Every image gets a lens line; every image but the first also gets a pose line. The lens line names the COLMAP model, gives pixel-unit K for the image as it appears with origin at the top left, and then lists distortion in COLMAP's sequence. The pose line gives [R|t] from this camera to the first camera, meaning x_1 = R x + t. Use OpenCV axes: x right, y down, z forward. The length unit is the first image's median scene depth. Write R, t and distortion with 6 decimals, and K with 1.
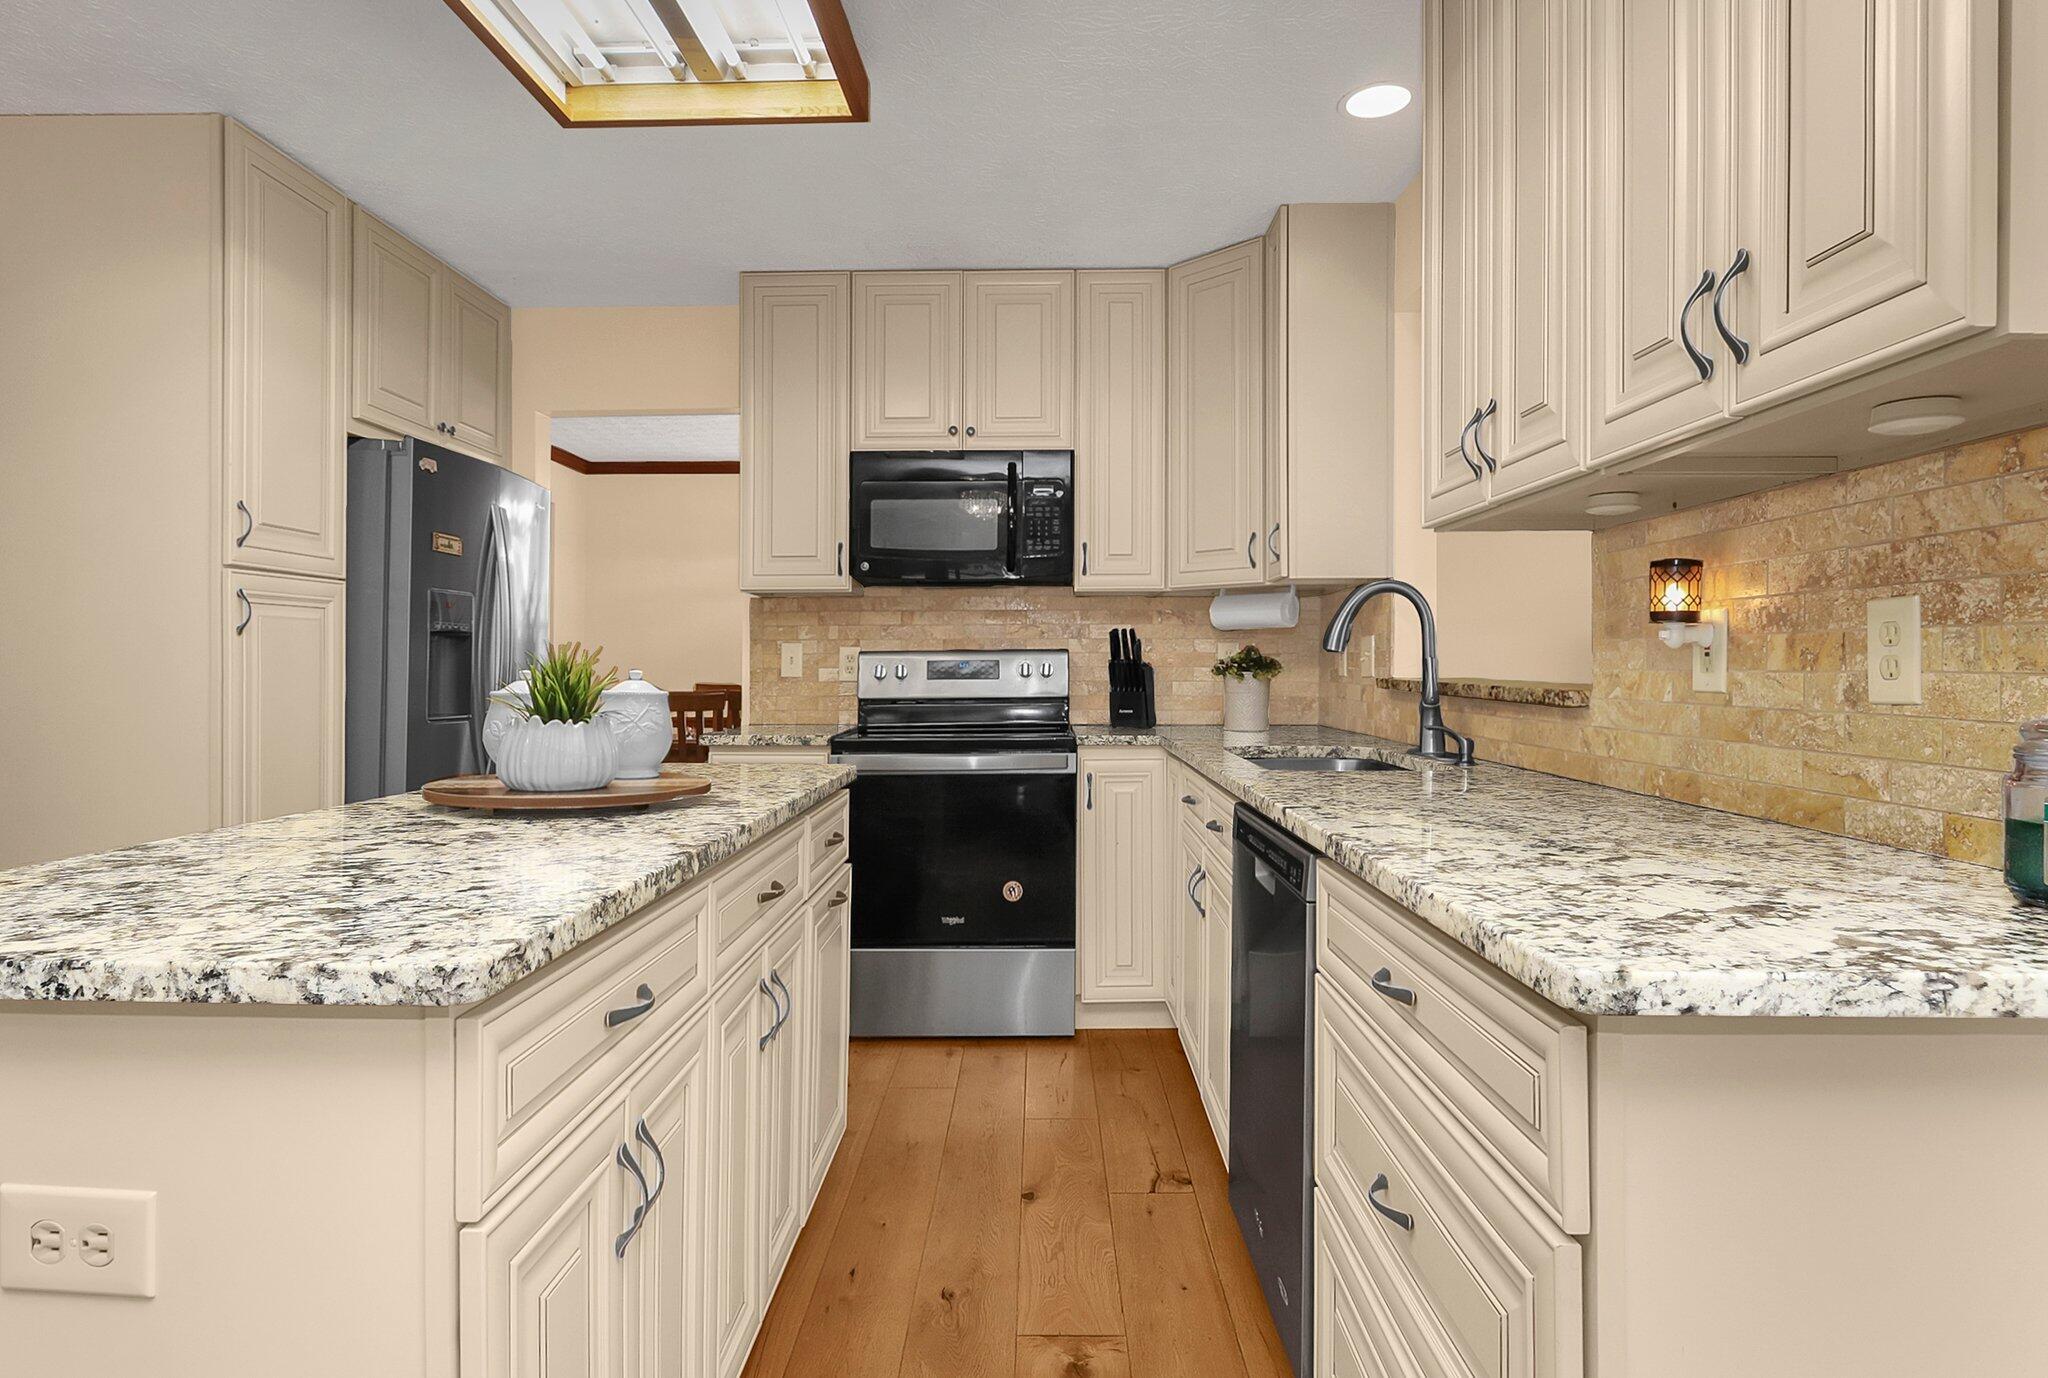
lens RADIAL K [[1098.2, 0, 1023.2], [0, 1098.2, 655.0], [0, 0, 1]] dist [0.001970, -0.004308]
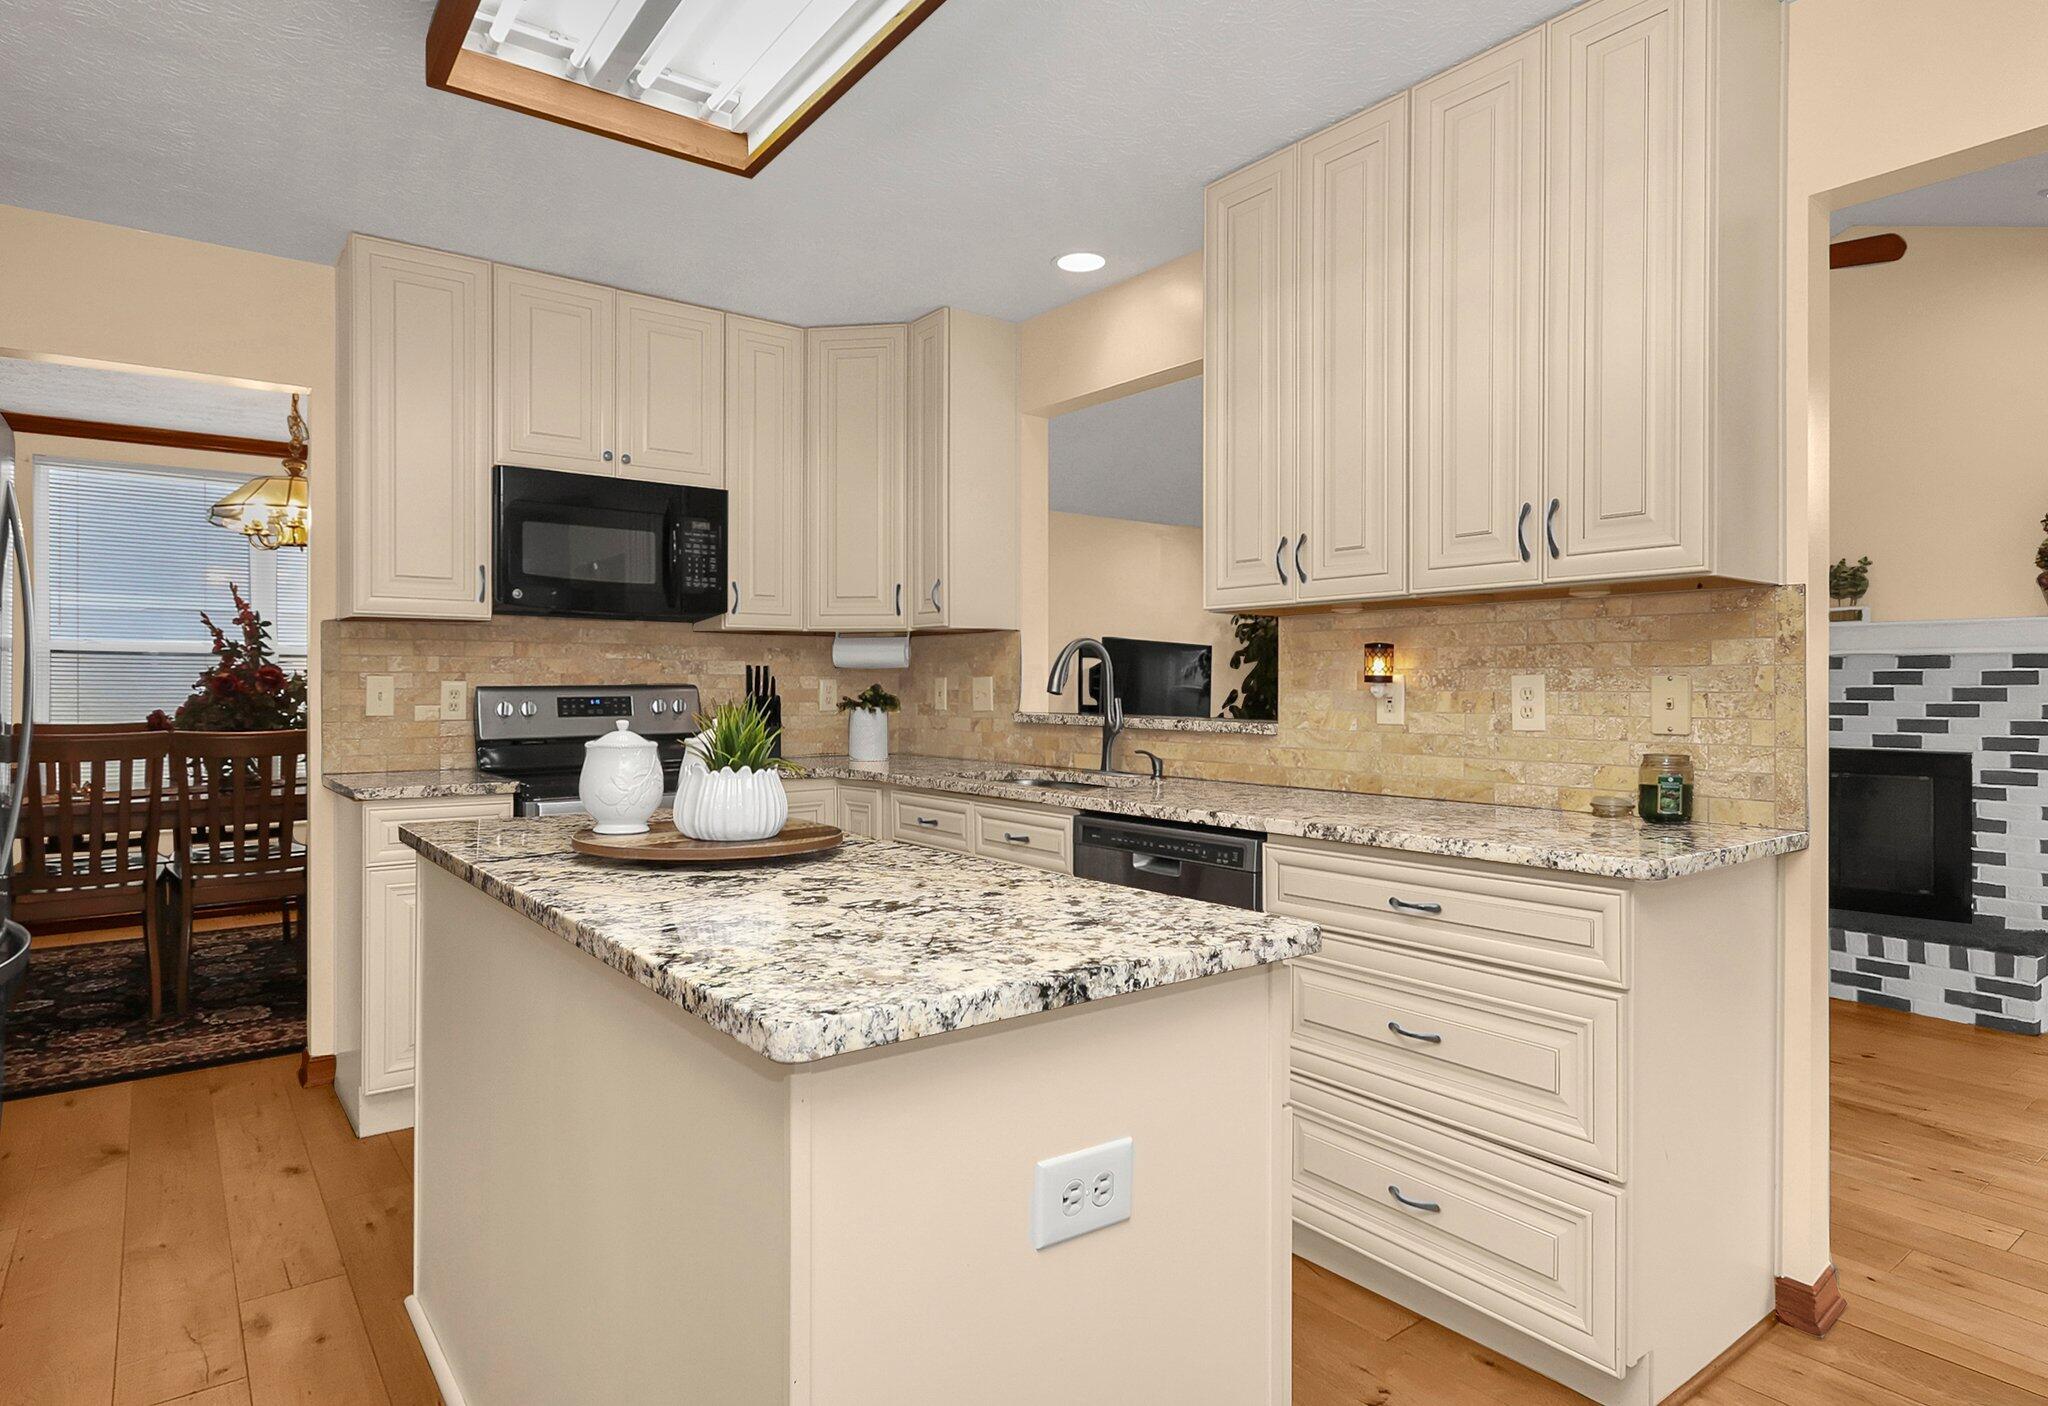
lens RADIAL K [[1136.6, 0, 1020.0], [0, 1136.6, 683.6], [0, 0, 1]] dist [-0.001888, -0.001765]
pose [[0.782008, 0.006700, 0.623232, -0.476818], [-0.009372, 0.999956, 0.001008, -0.013362], [-0.623198, -0.006629, 0.782036, 0.008219]]
